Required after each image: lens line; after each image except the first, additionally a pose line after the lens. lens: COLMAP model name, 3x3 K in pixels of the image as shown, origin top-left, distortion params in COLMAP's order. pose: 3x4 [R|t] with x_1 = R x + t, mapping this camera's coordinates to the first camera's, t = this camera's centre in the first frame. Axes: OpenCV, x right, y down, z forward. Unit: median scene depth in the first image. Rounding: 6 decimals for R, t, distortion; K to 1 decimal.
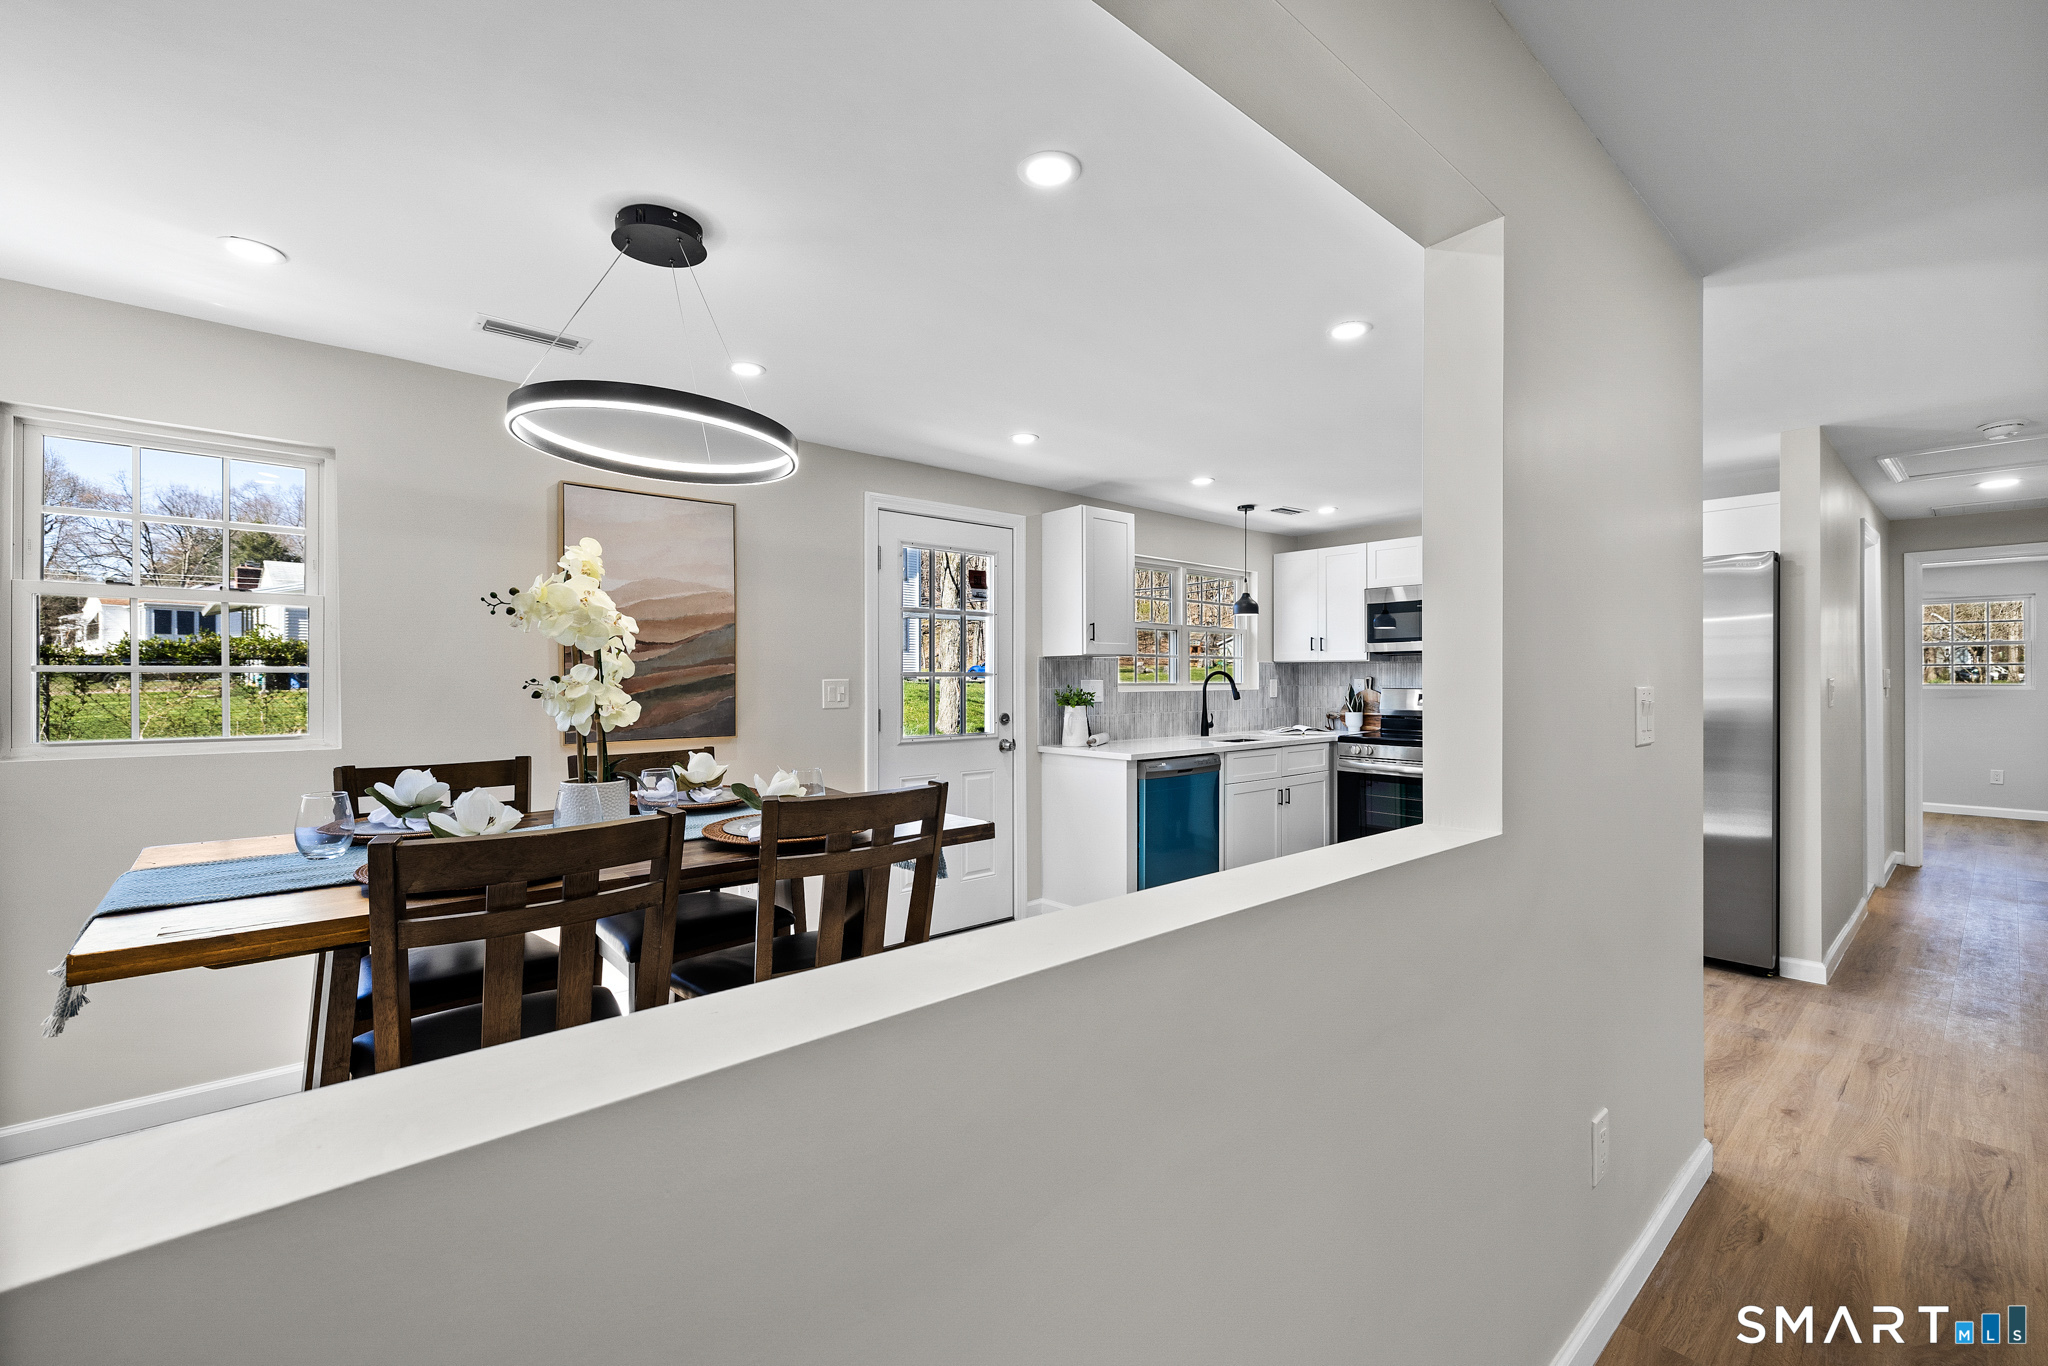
lens RADIAL K [[864.1, 0, 1018.8], [0, 864.1, 682.6], [0, 0, 1]] dist [-0.000891, 0.000082]
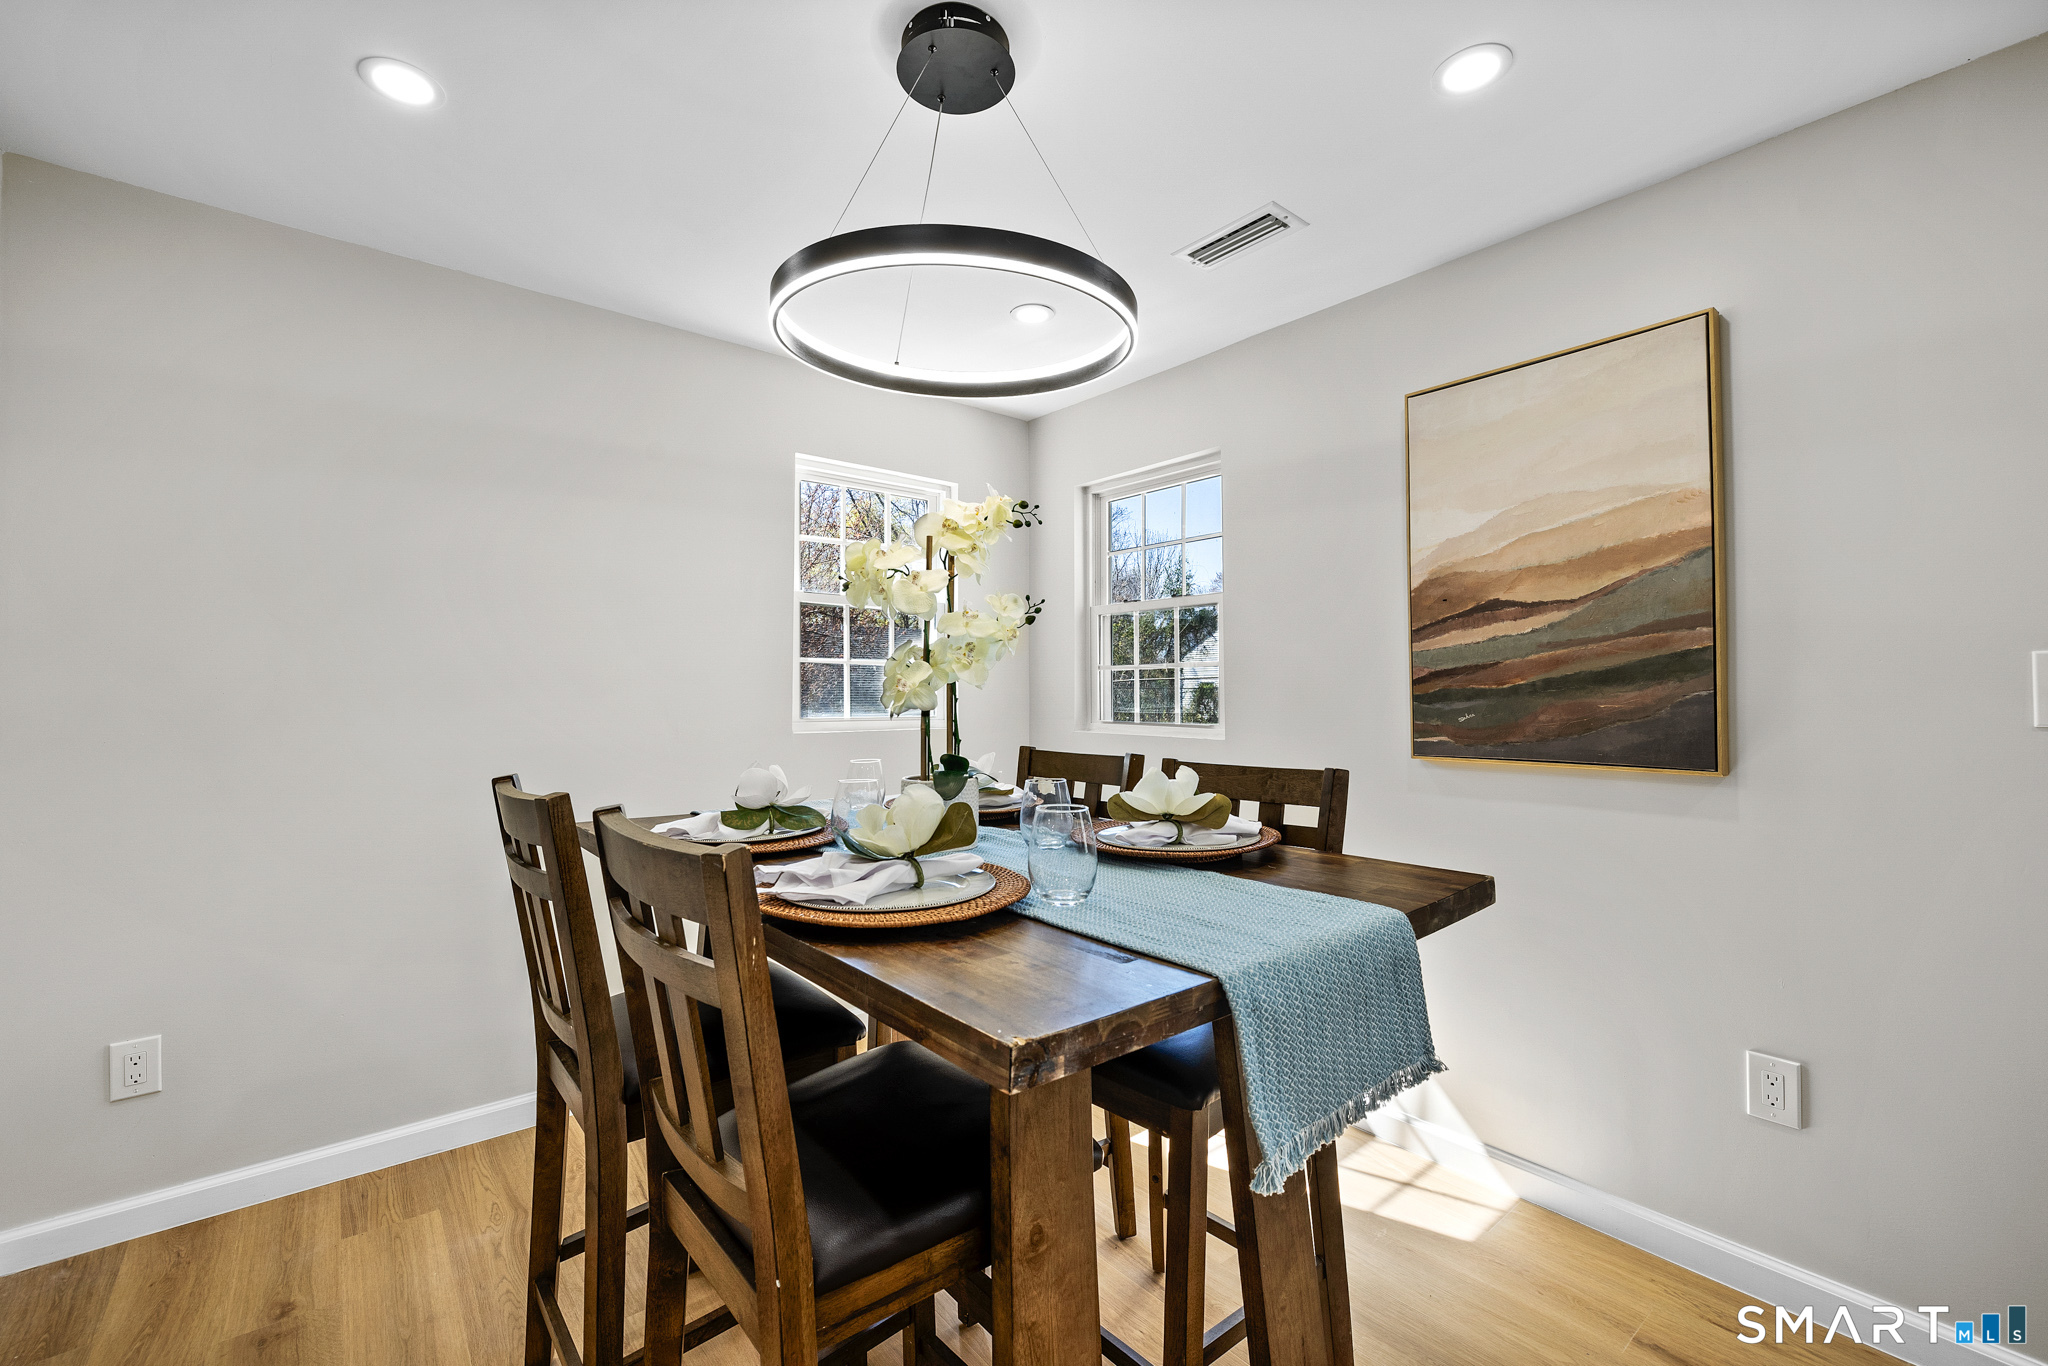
lens RADIAL K [[864.1, 0, 1018.8], [0, 864.1, 682.6], [0, 0, 1]] dist [-0.000891, 0.000082]
pose [[-0.028091, -0.015744, -0.999481, 0.187112], [0.000820, 0.999875, -0.015773, 0.018789], [0.999605, -0.001262, -0.028075, 0.634331]]
